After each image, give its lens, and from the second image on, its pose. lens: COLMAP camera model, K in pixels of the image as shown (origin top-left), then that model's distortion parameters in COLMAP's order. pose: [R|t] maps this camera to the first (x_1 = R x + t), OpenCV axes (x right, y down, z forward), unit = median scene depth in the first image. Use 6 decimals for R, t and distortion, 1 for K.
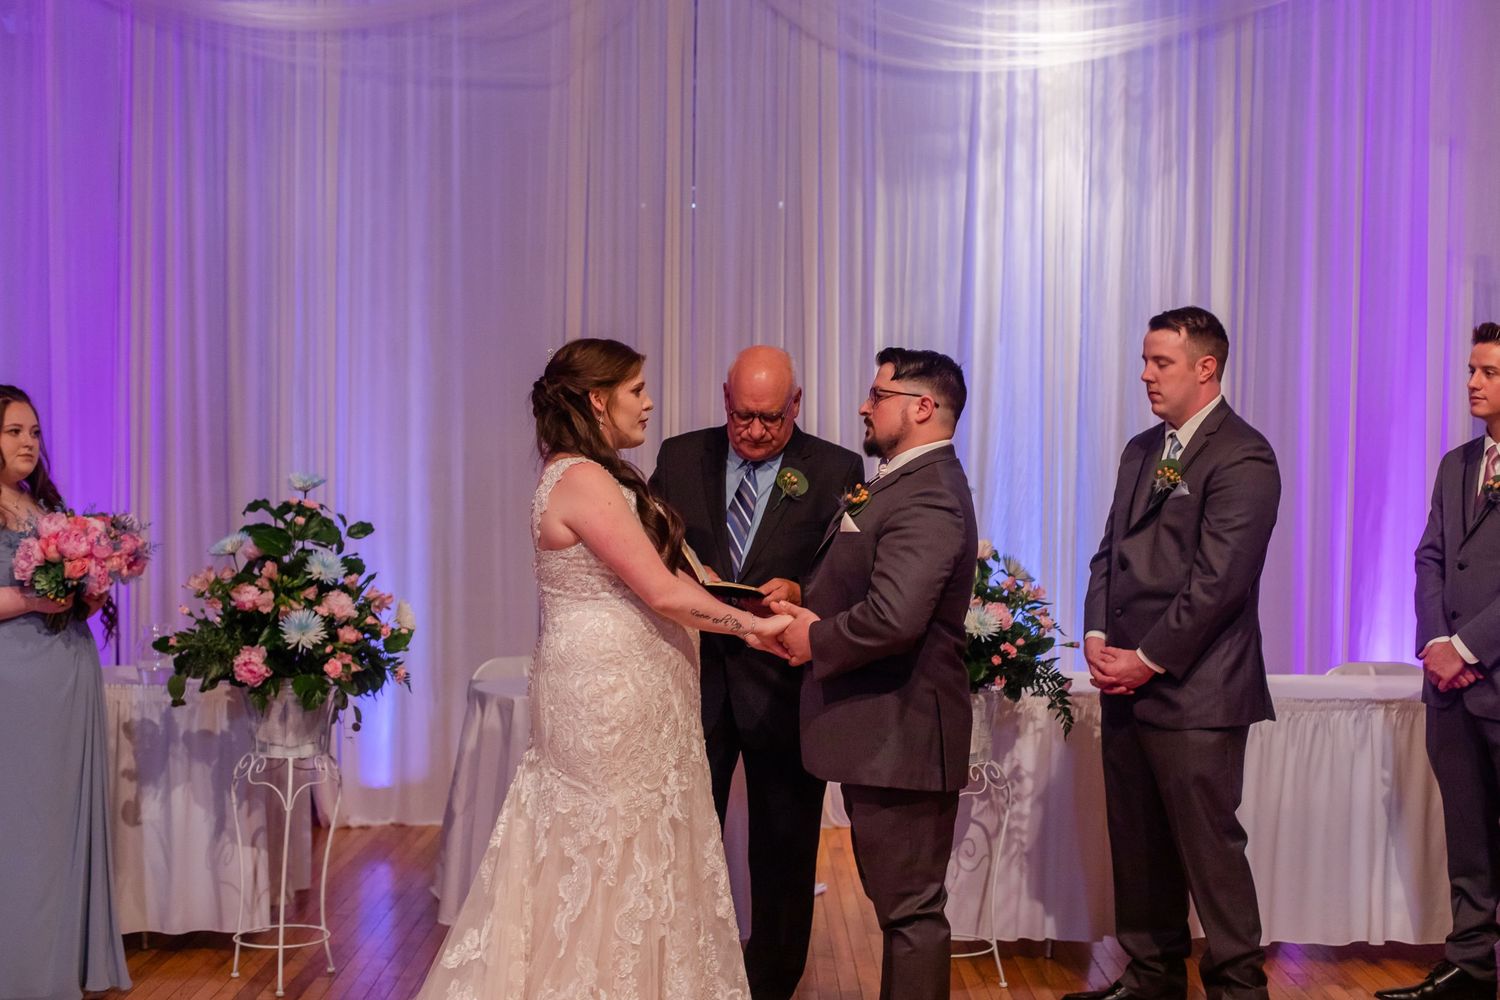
lens RADIAL K [[2173.8, 0, 750.0], [0, 2173.8, 500.0], [0, 0, 1]] dist [-0.000736, -0.026340]
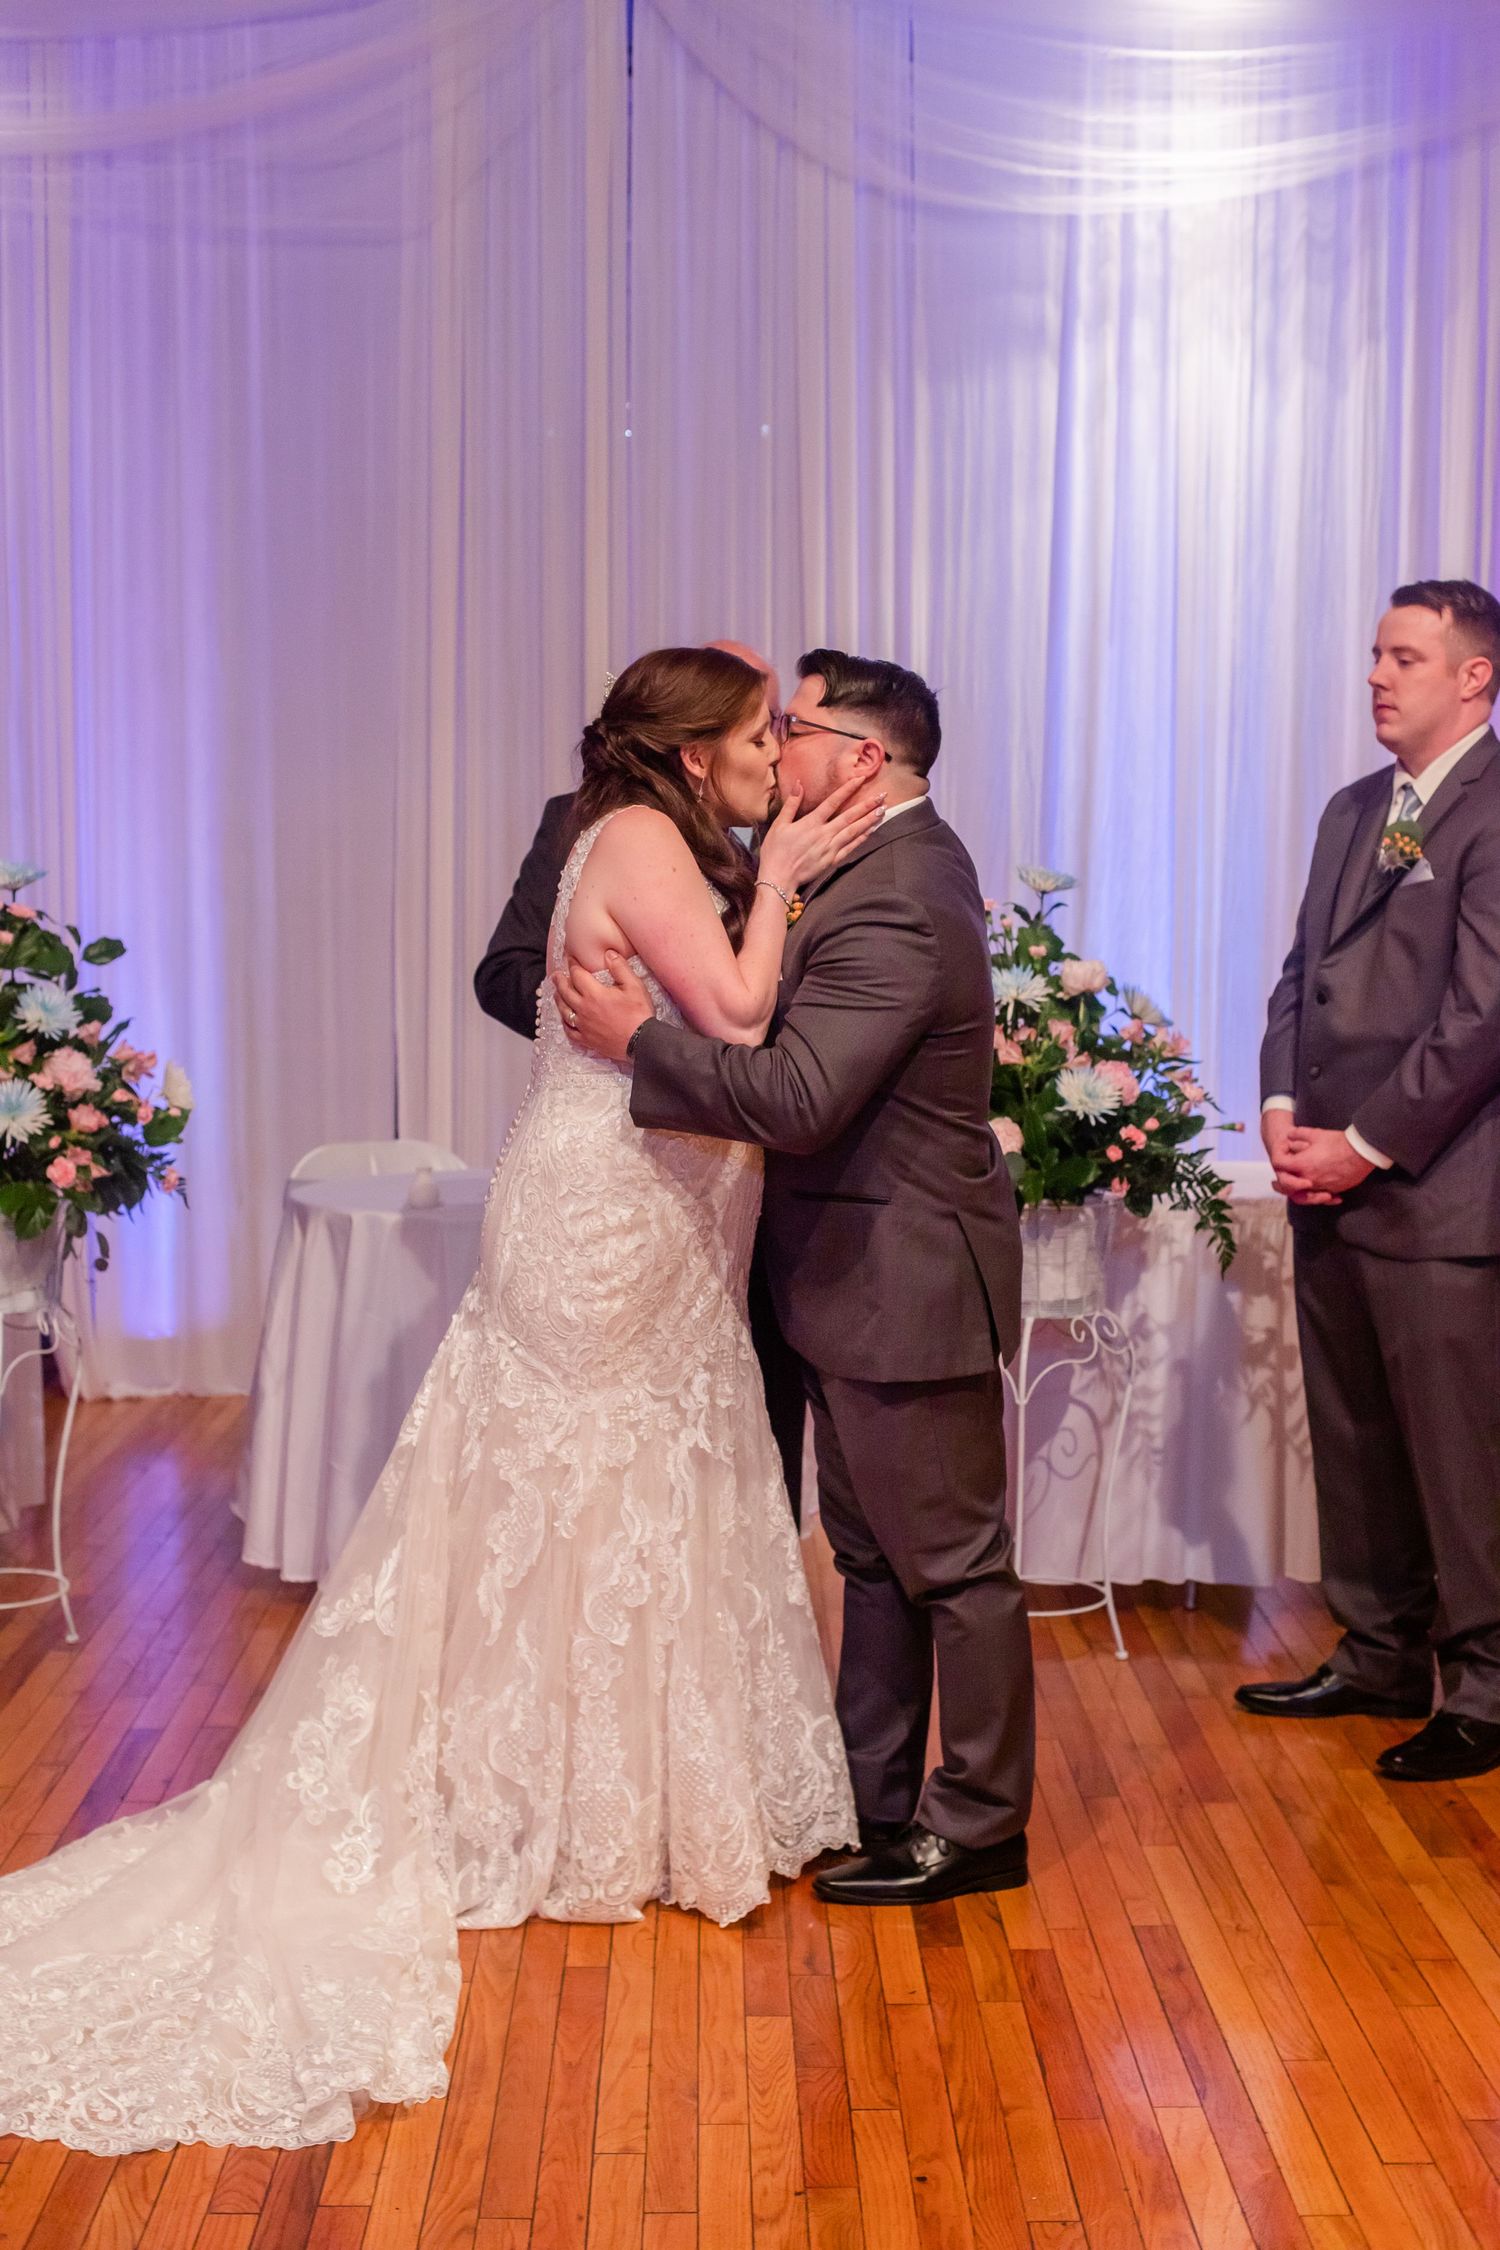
lens RADIAL K [[3170.9, 0, 724.3], [0, 3170.9, 1123.8], [0, 0, 1]] dist [0.012430, -0.086896]
pose [[0.999978, -0.006490, 0.001252, -0.000677], [0.006374, 0.996982, 0.077372, -0.006425], [-0.001751, -0.077362, 0.997002, 0.080184]]
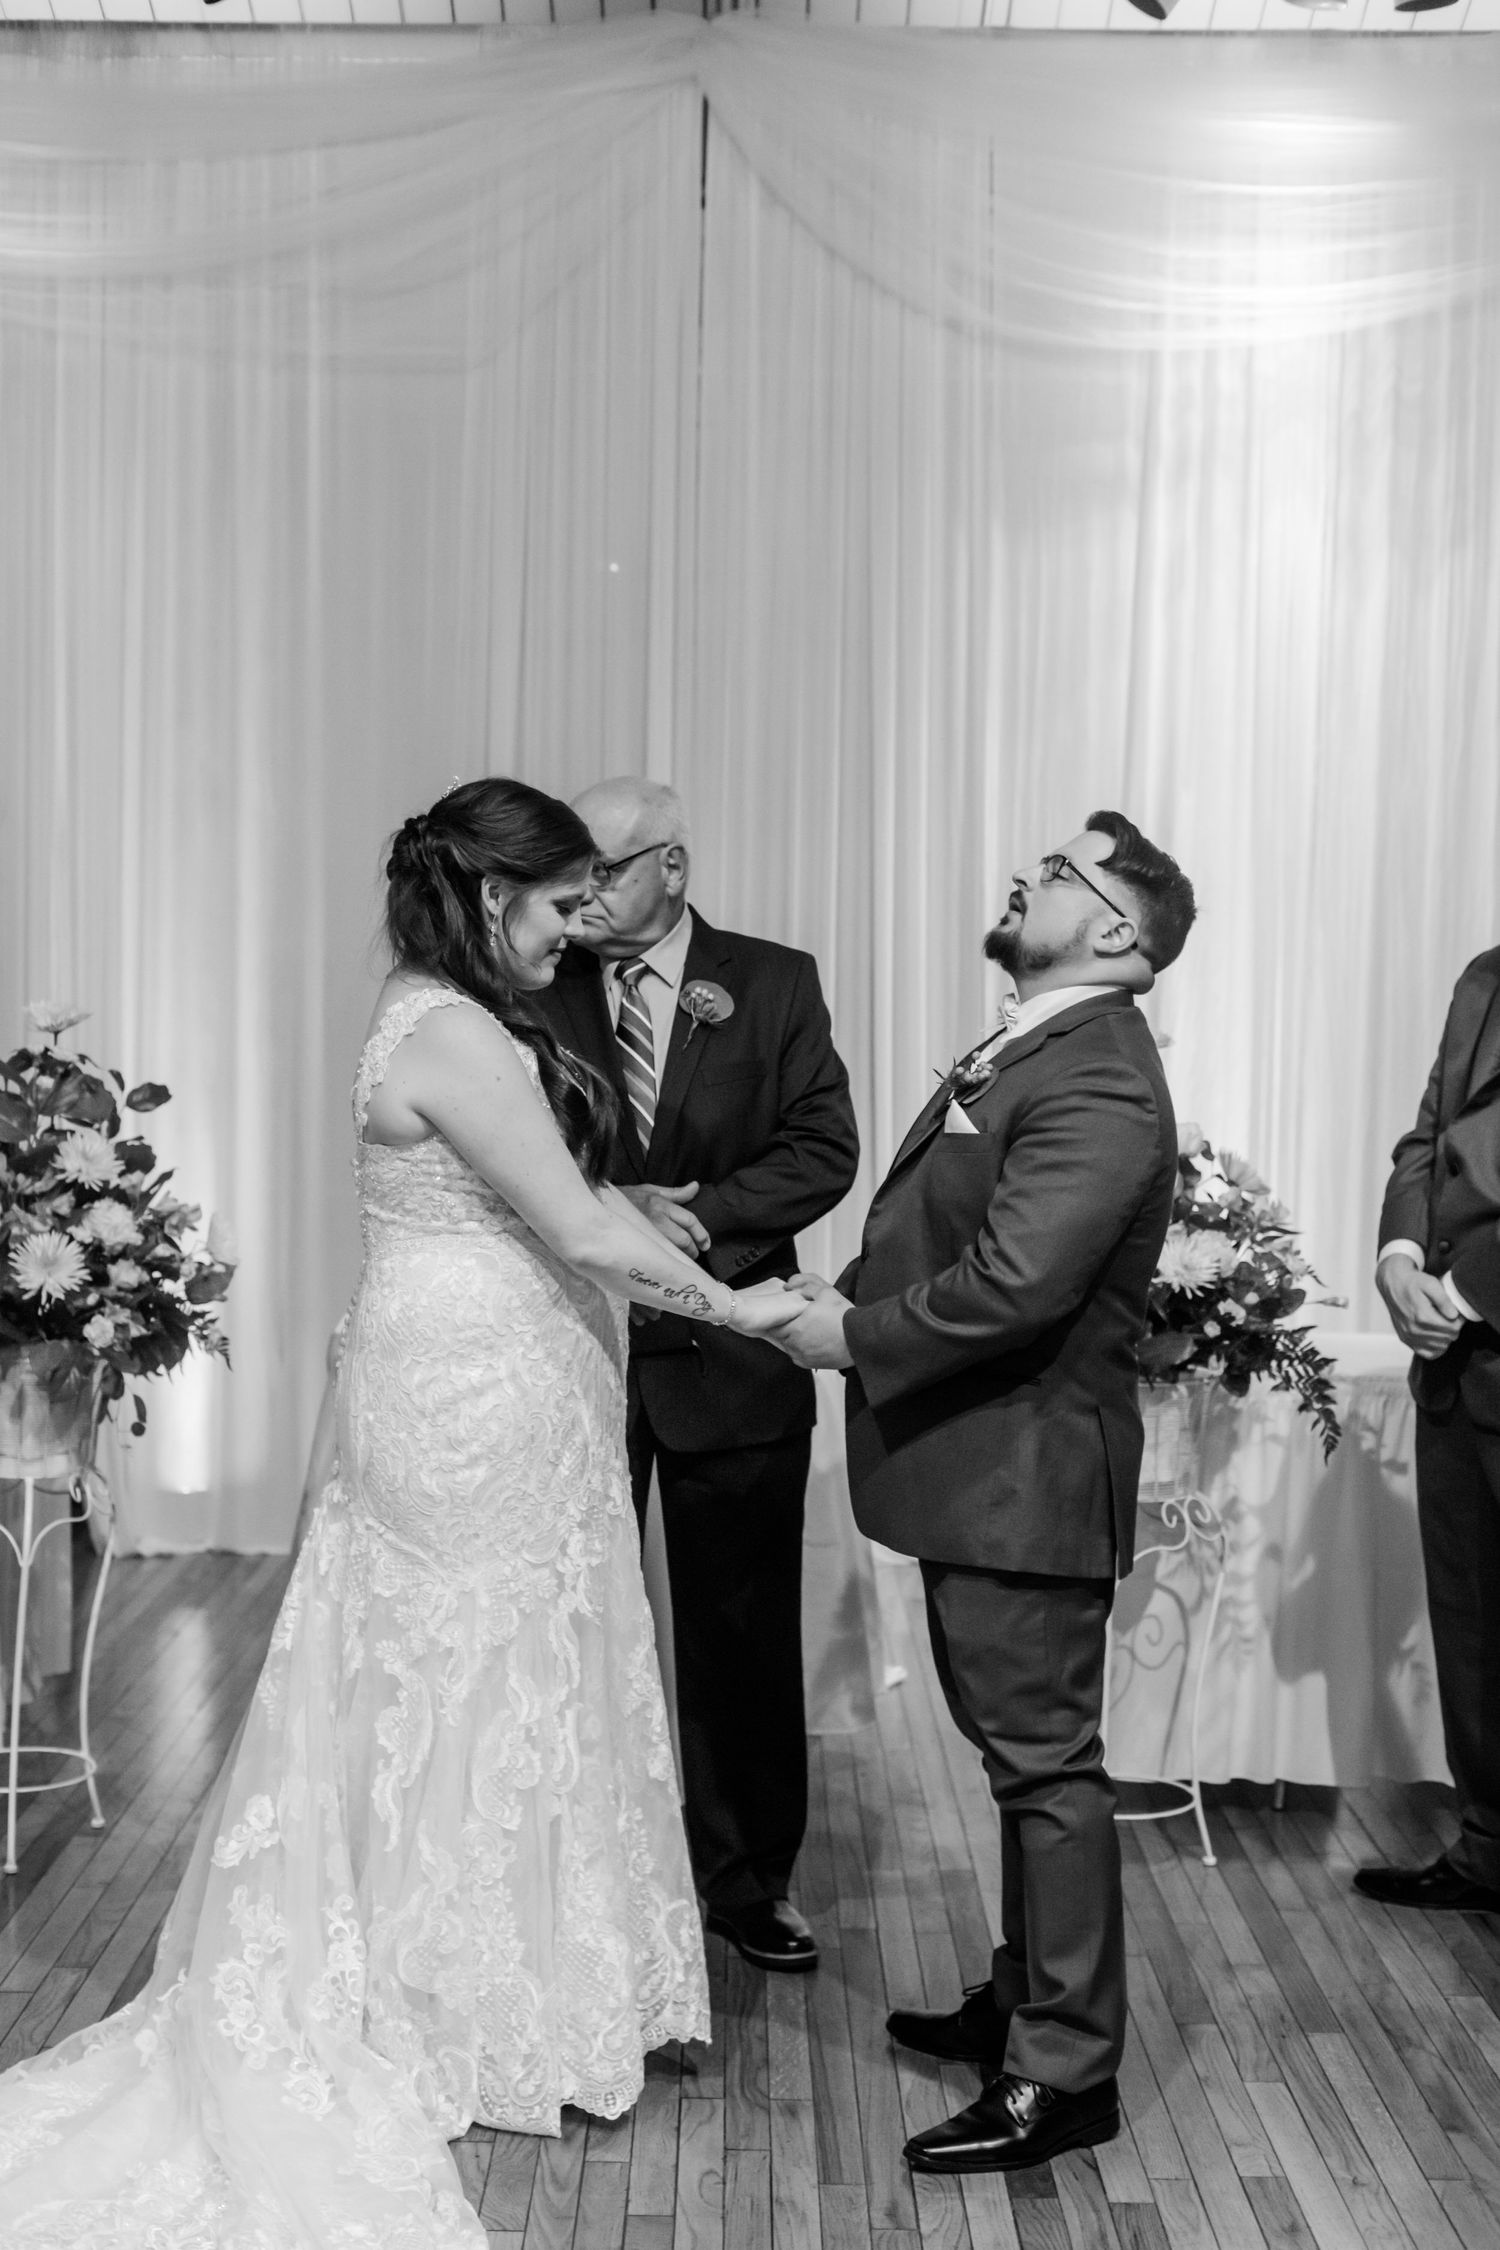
lens RADIAL K [[3170.9, 0, 724.3], [0, 3170.9, 1123.8], [0, 0, 1]] dist [0.012430, -0.086896]
pose [[0.999926, 0.008697, -0.008455, -0.012557], [-0.008389, 0.999324, 0.035801, -0.011827], [0.008760, -0.035728, 0.999323, 0.126953]]
